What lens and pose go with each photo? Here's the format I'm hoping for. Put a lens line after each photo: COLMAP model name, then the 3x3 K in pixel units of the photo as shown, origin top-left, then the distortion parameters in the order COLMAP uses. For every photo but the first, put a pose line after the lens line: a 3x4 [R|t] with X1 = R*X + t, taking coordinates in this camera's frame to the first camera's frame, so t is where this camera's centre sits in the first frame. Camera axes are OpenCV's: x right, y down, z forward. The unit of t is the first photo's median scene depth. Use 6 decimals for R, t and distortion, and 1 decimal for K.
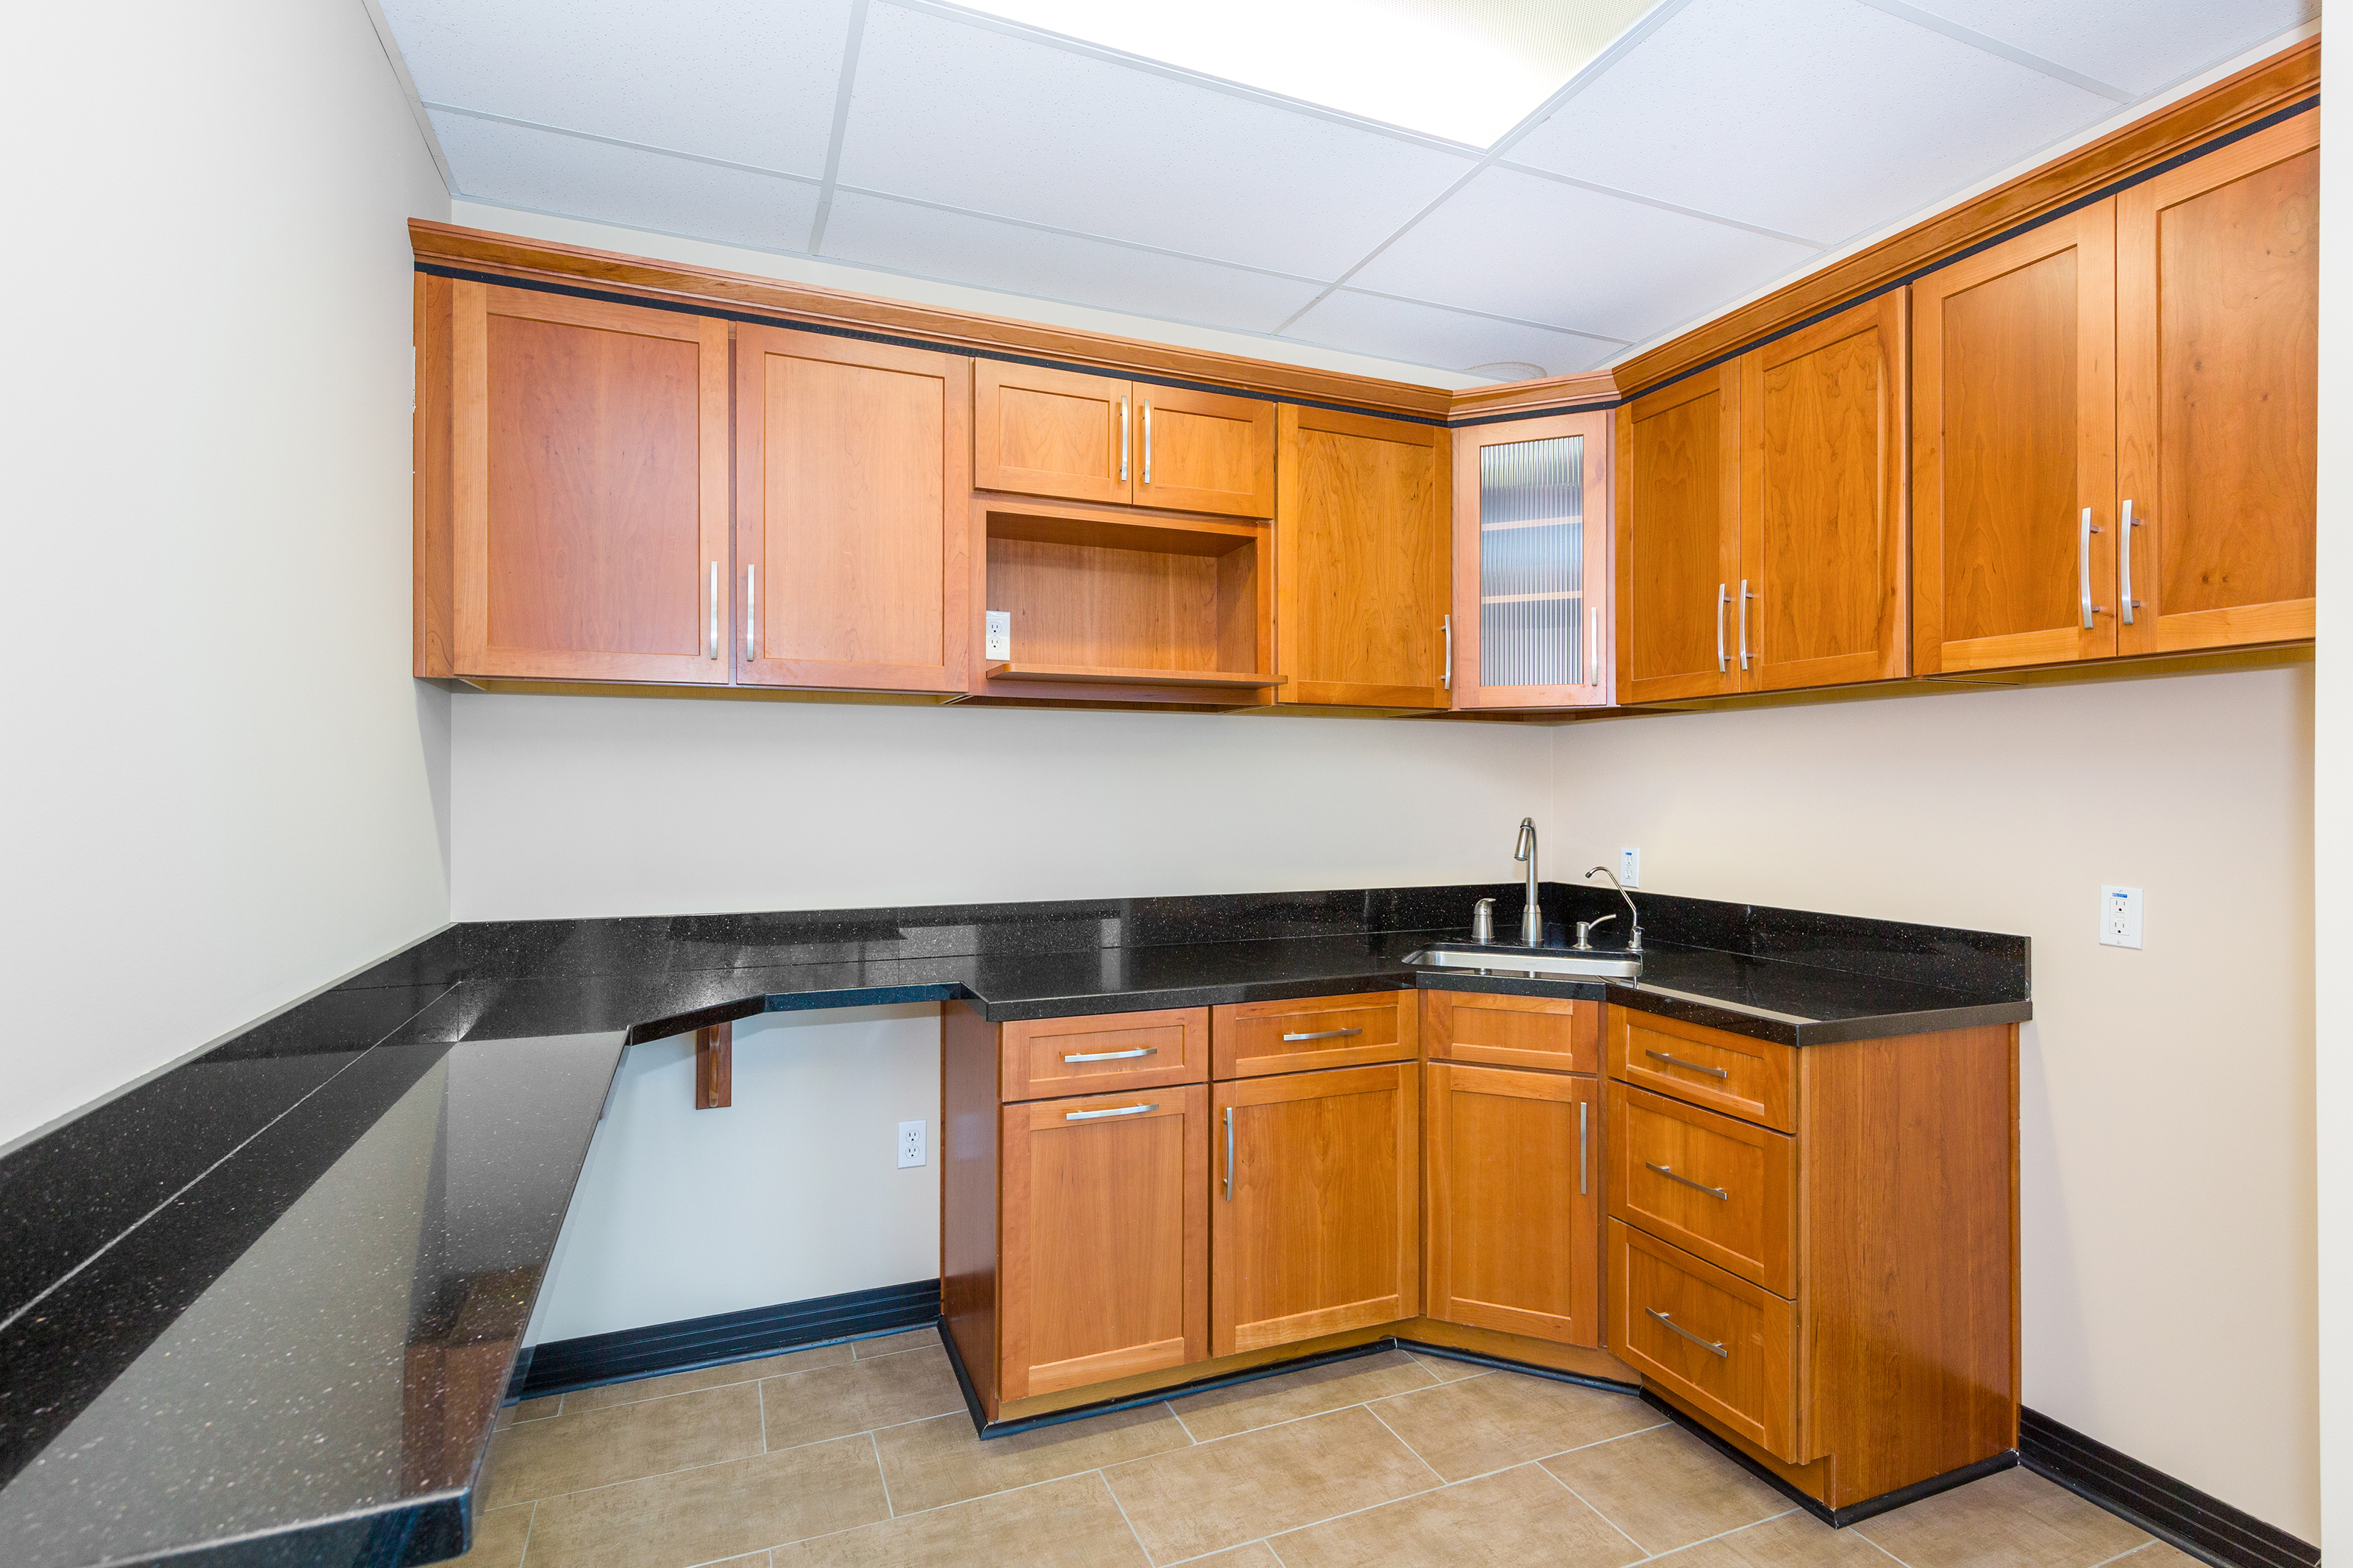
lens RADIAL K [[1135.7, 0, 1179.3], [0, 1135.7, 774.5], [0, 0, 1]] dist [-0.022143, -0.000452]
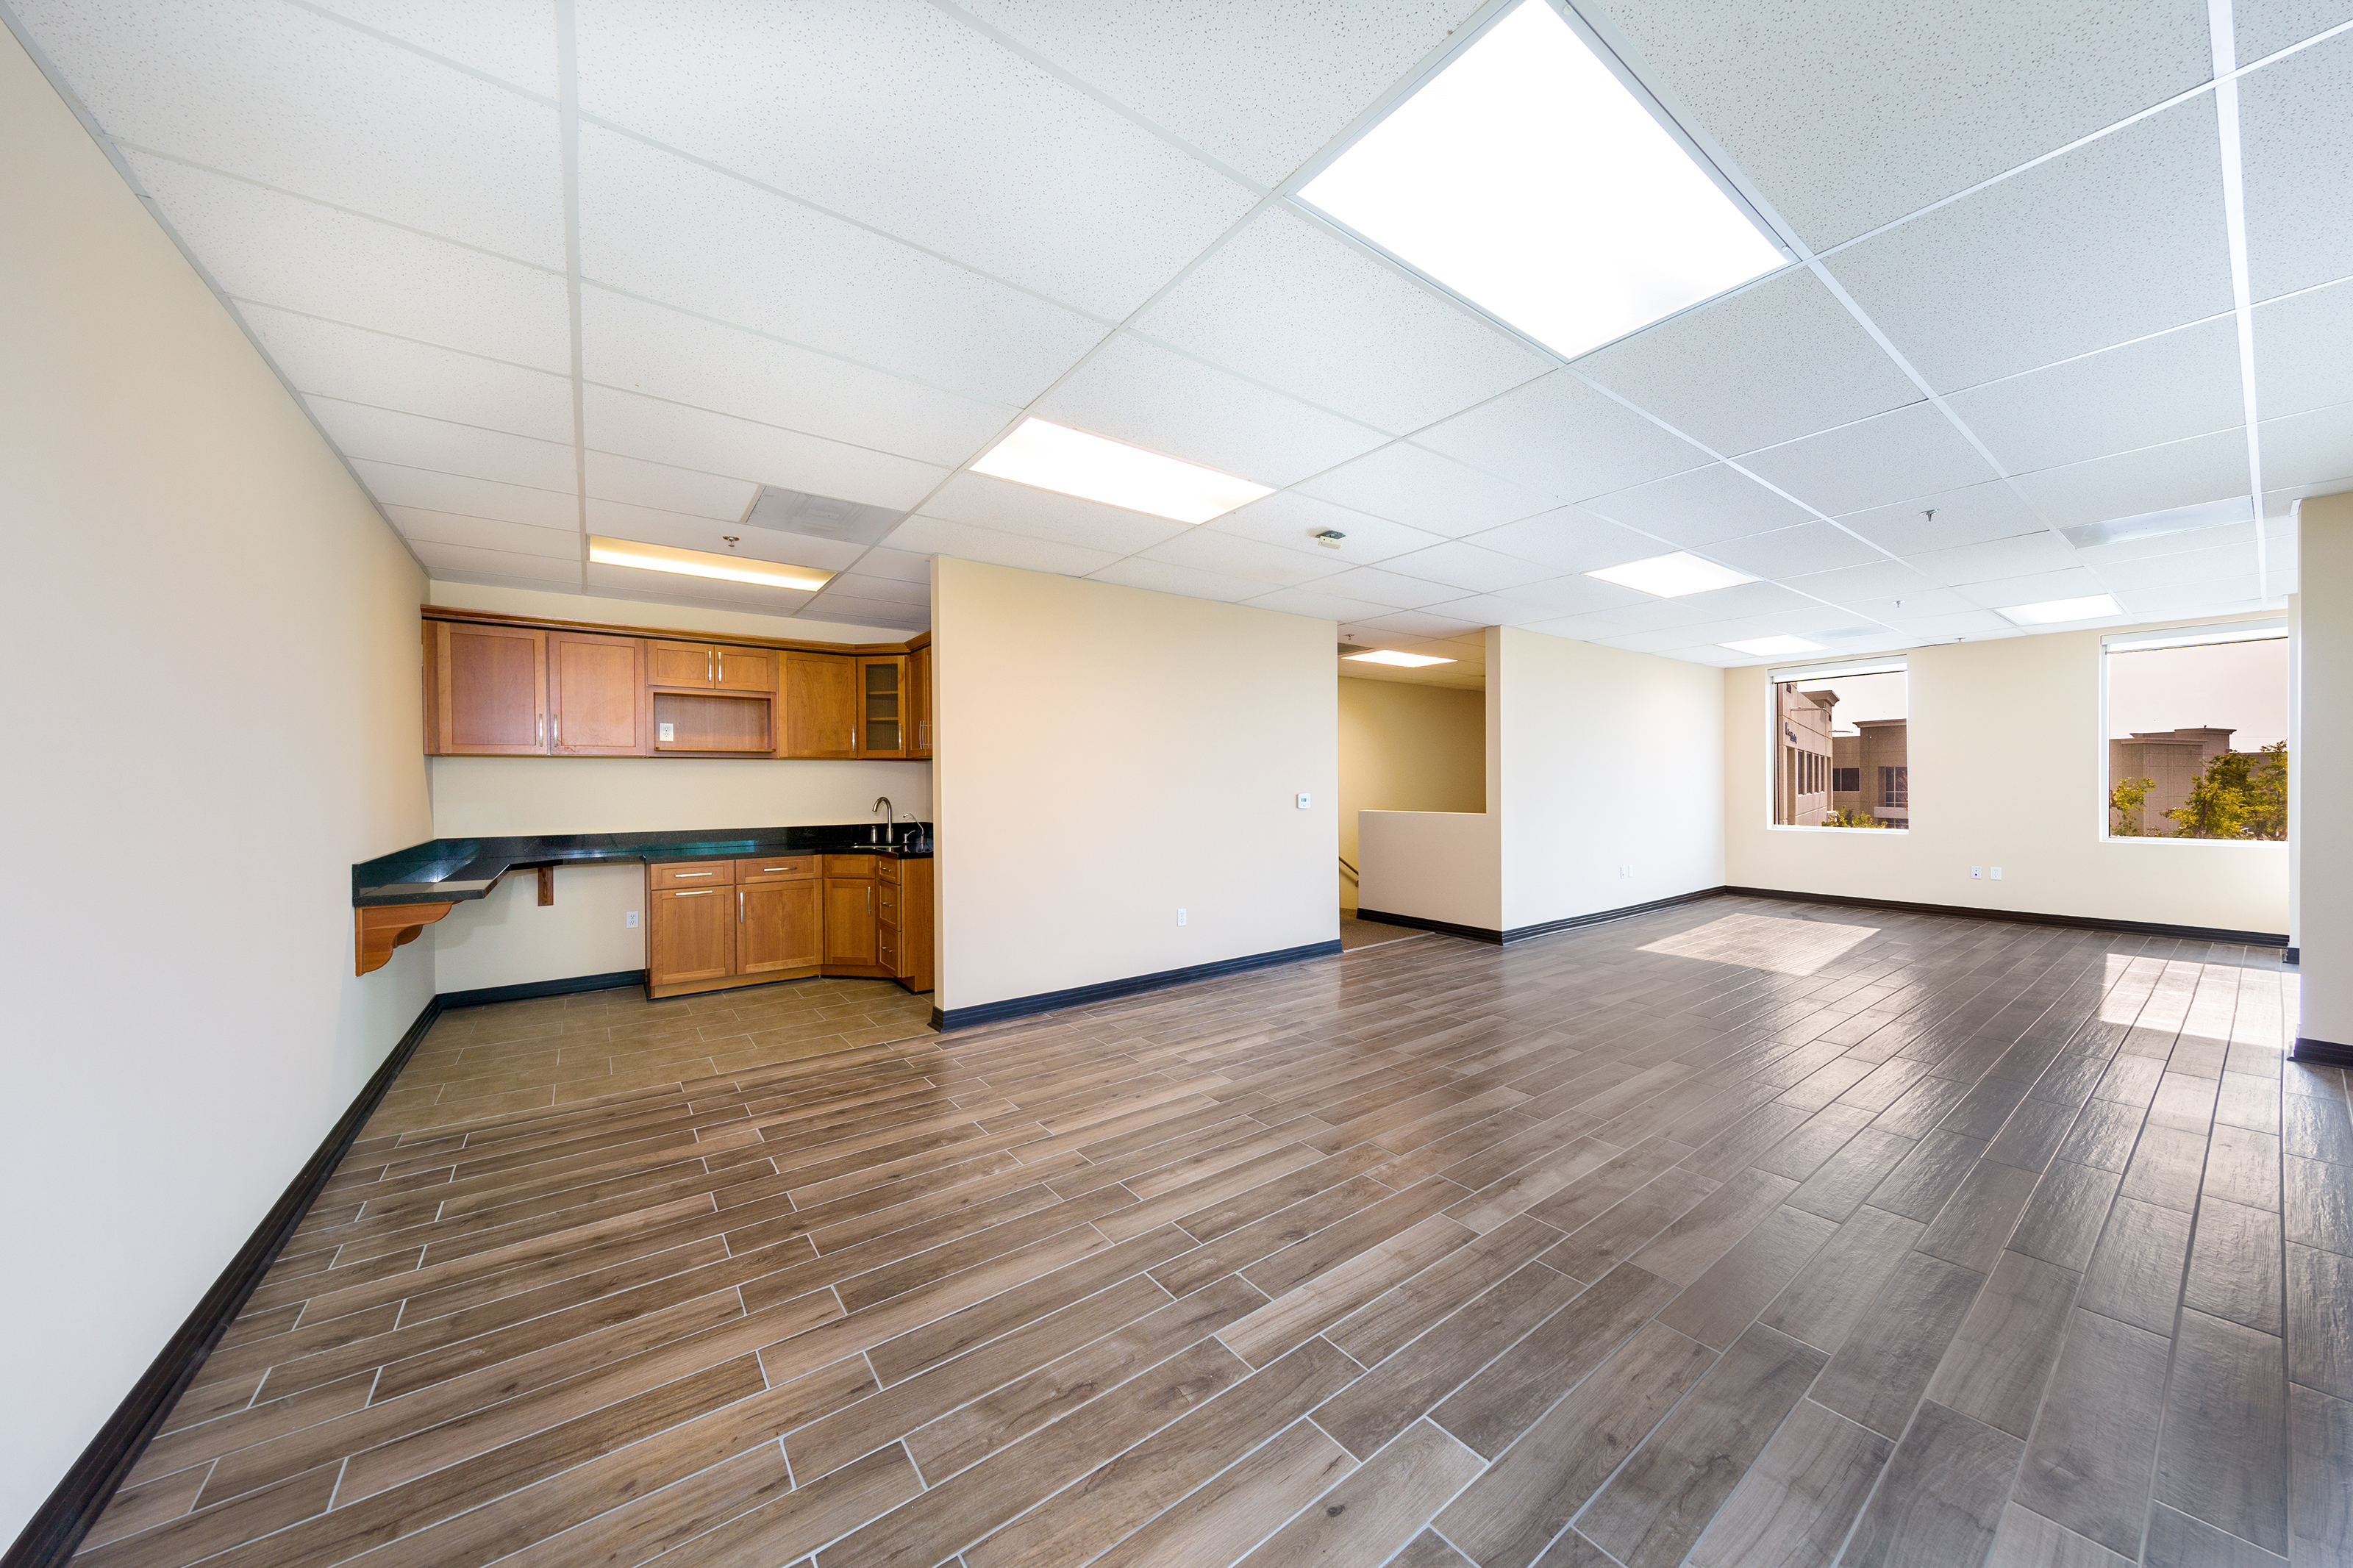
lens RADIAL K [[802.6, 0, 1180.6], [0, 802.6, 788.7], [0, 0, 1]] dist [0.000317, 0.000009]
pose [[0.971471, -0.010525, 0.236925, 0.661108], [0.009279, 0.999937, 0.006375, 0.012404], [-0.236977, -0.003995, 0.971507, -1.332313]]
